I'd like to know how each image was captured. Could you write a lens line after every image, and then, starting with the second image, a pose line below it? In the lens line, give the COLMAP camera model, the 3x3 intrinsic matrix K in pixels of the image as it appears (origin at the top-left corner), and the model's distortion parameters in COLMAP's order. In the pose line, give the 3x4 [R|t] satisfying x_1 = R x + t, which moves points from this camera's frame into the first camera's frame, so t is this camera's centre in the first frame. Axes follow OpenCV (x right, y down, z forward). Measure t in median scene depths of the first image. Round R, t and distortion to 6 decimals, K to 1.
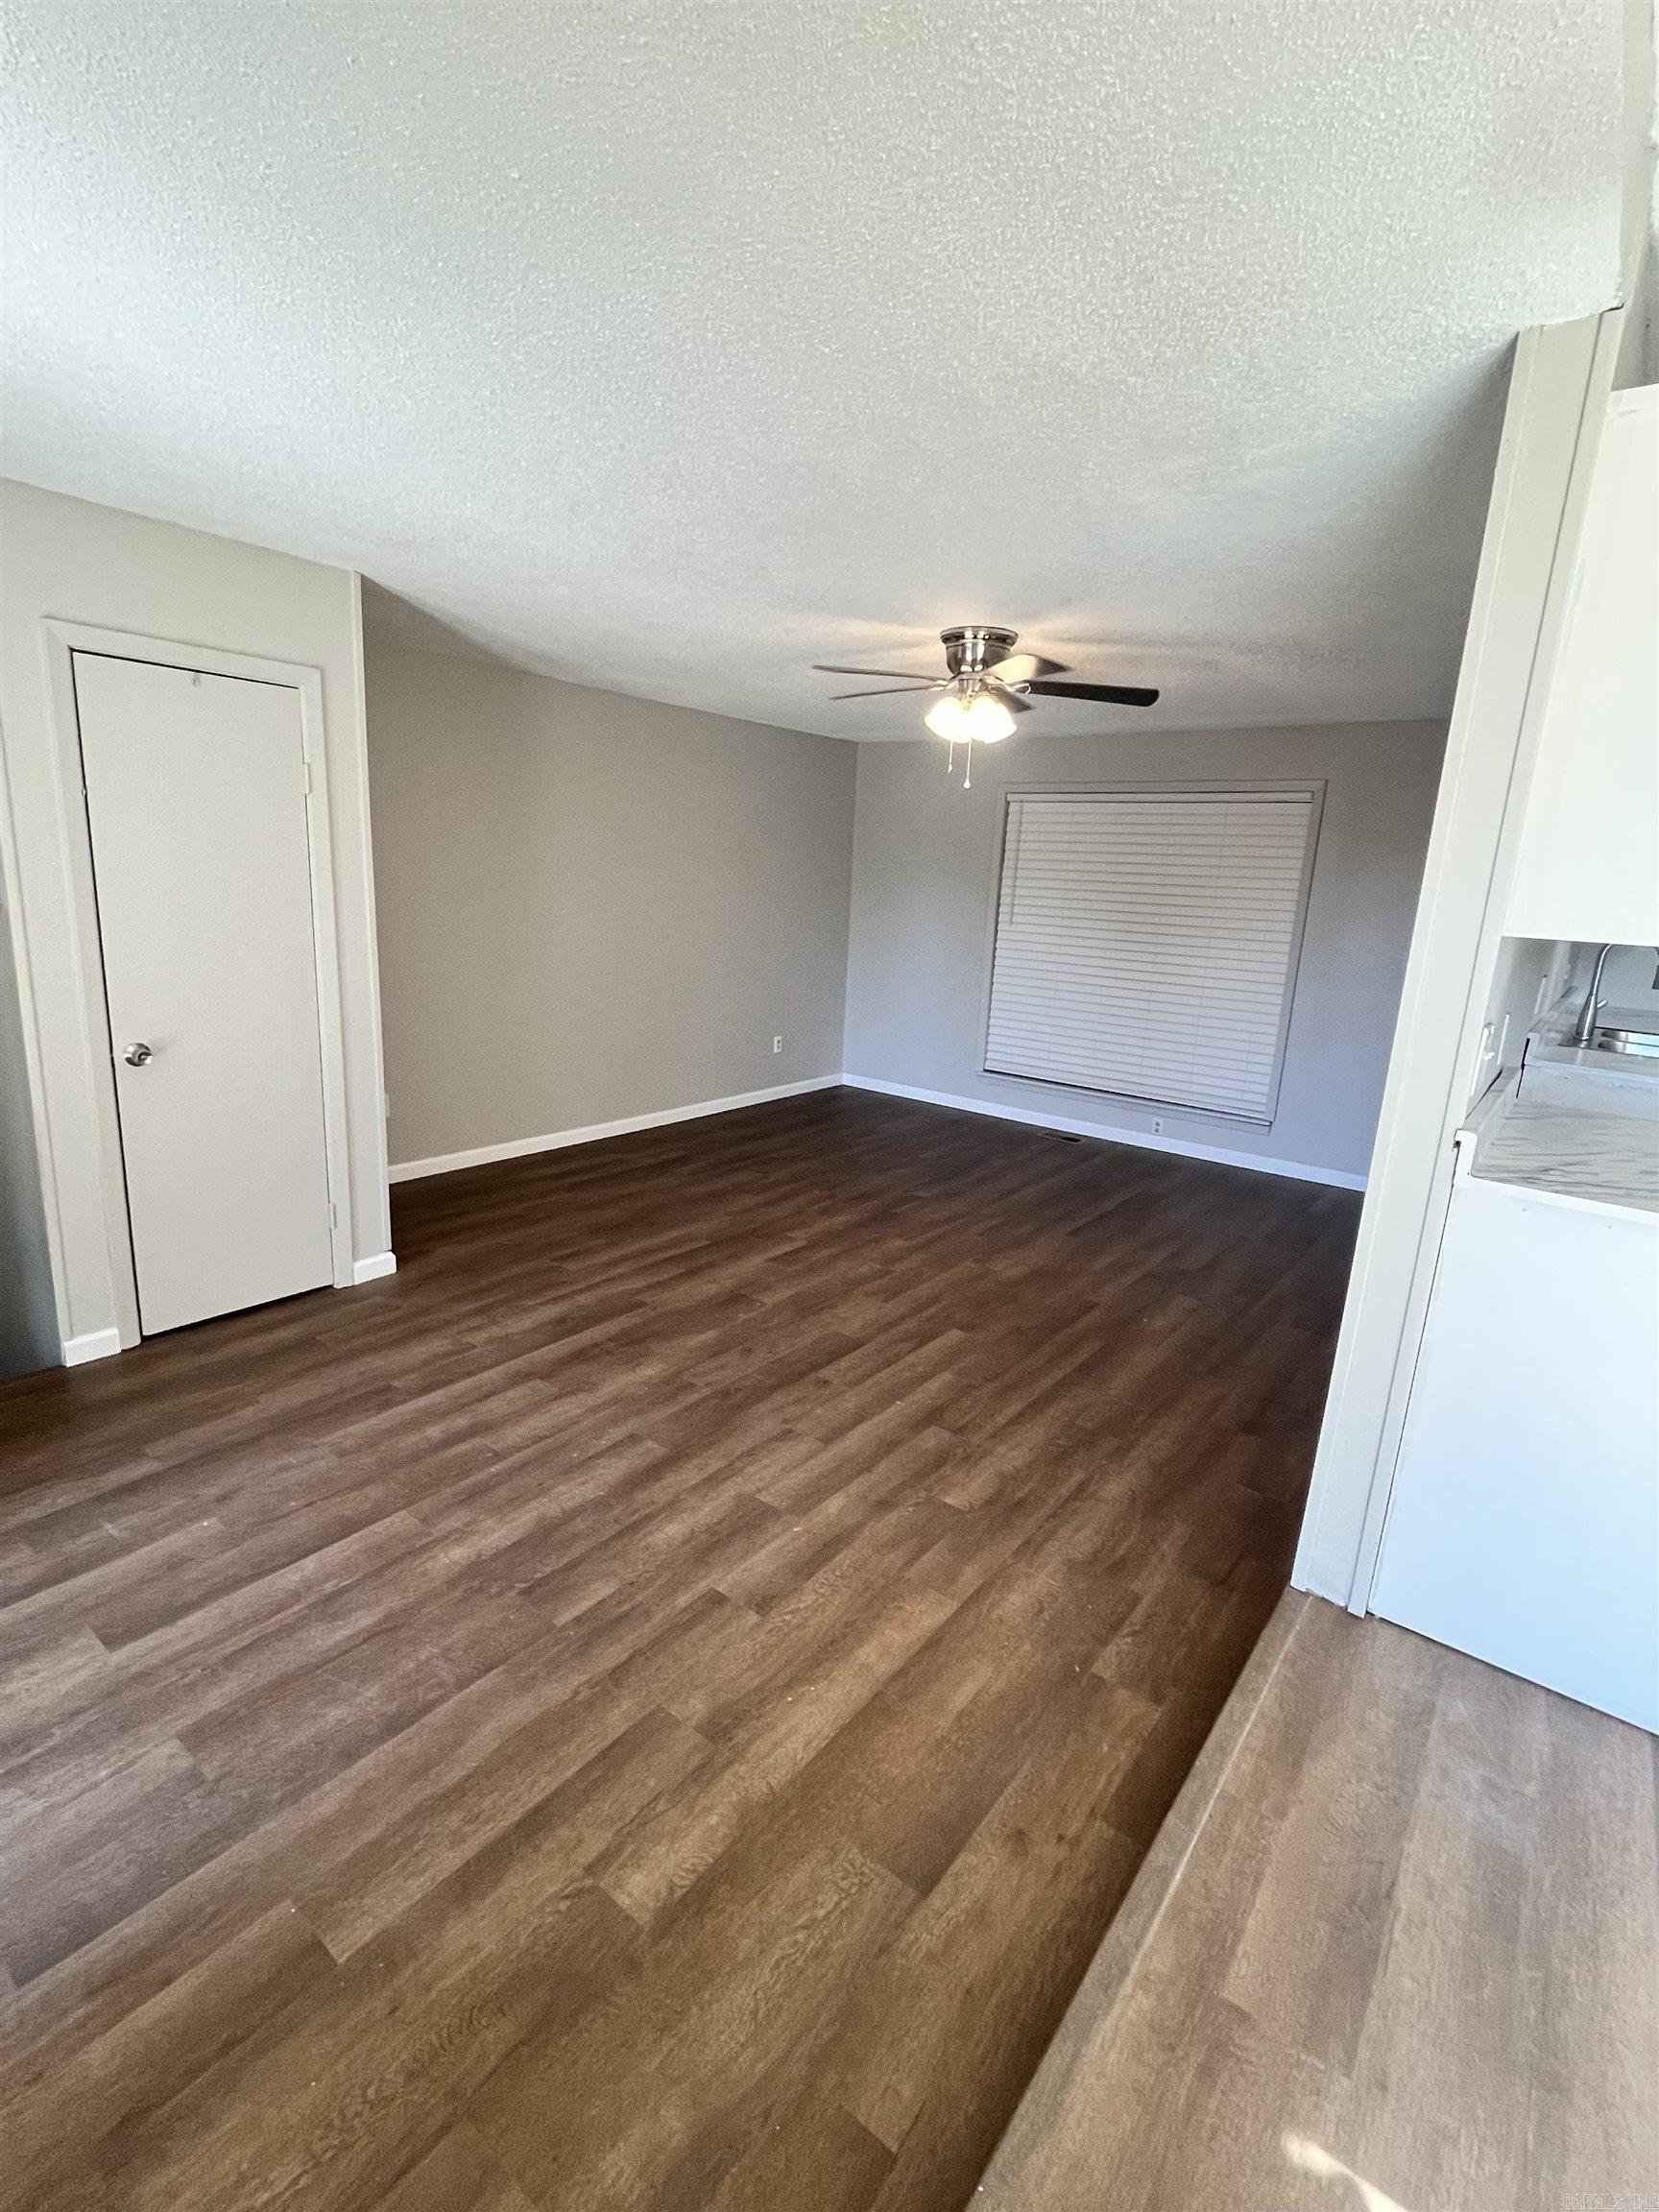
lens RADIAL K [[1014.7, 0, 828.5], [0, 1014.7, 1115.5], [0, 0, 1]] dist [-0.002671, -0.000642]
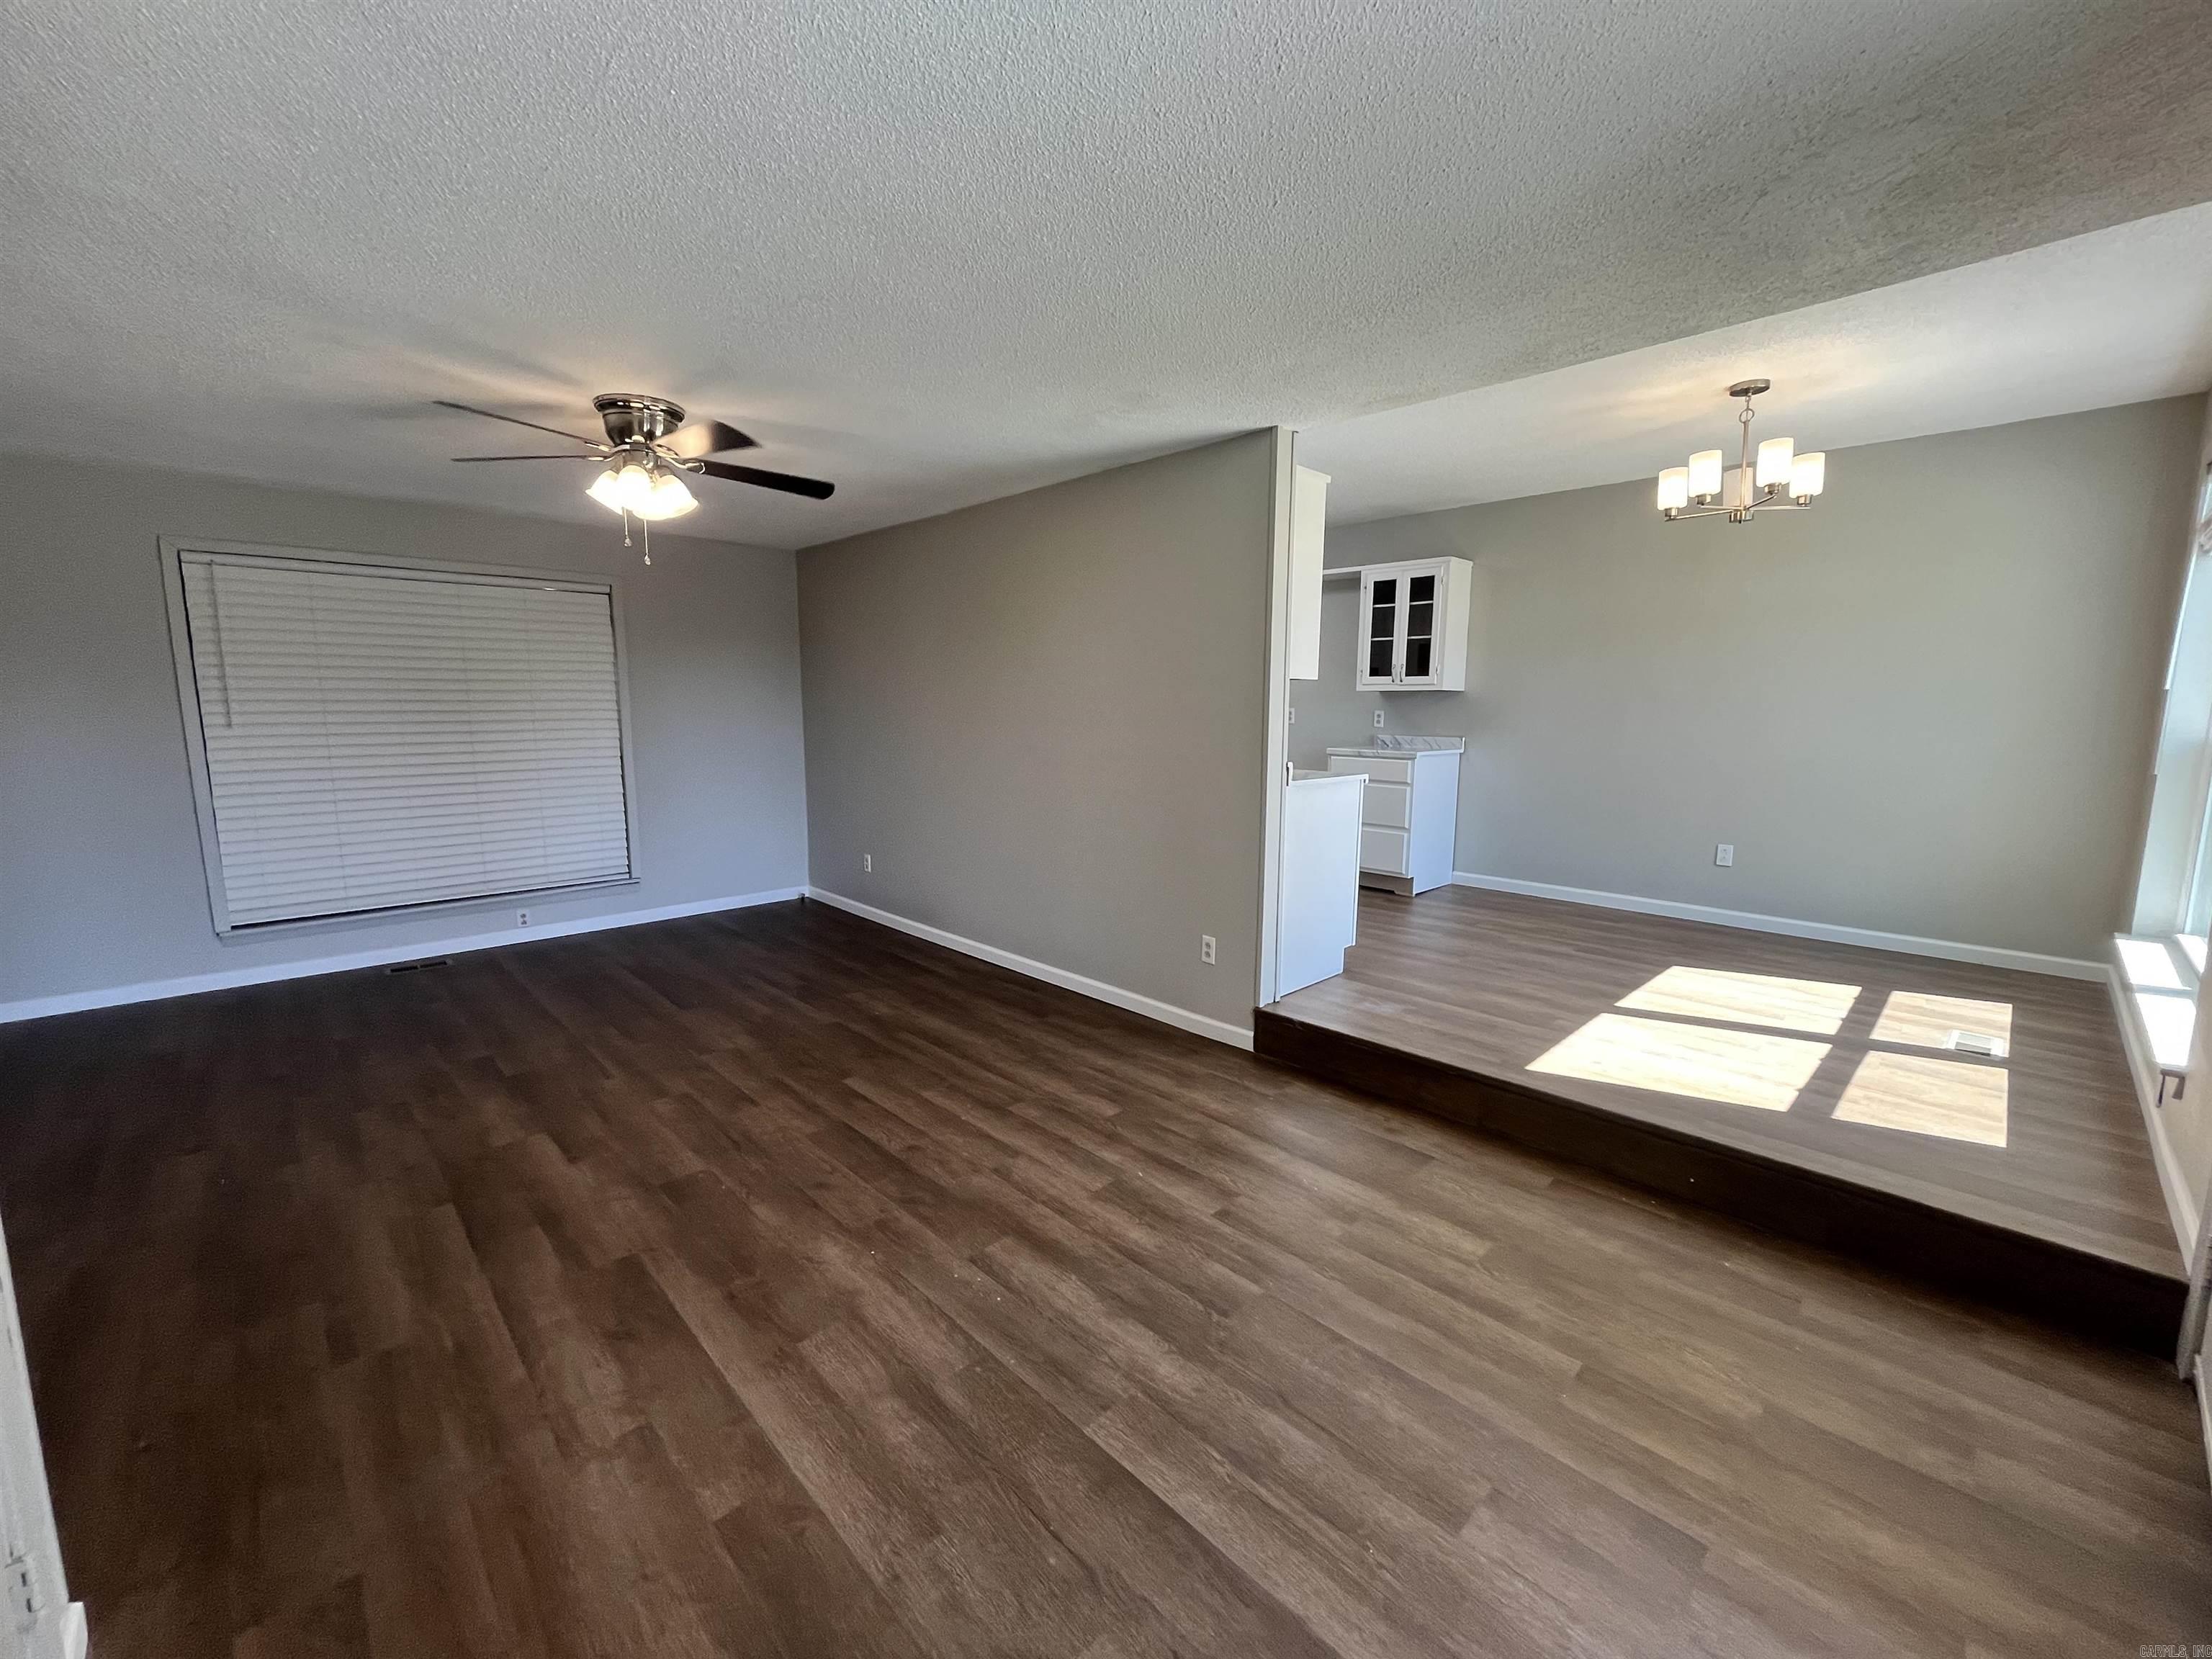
lens RADIAL K [[889.9, 0, 1109.8], [0, 889.9, 822.0], [0, 0, 1]] dist [-0.003584, -0.000267]
pose [[0.140031, -0.182491, 0.973185, -0.848508], [0.235321, 0.960841, 0.146316, -0.146100], [-0.961777, 0.208522, 0.177491, 0.627892]]
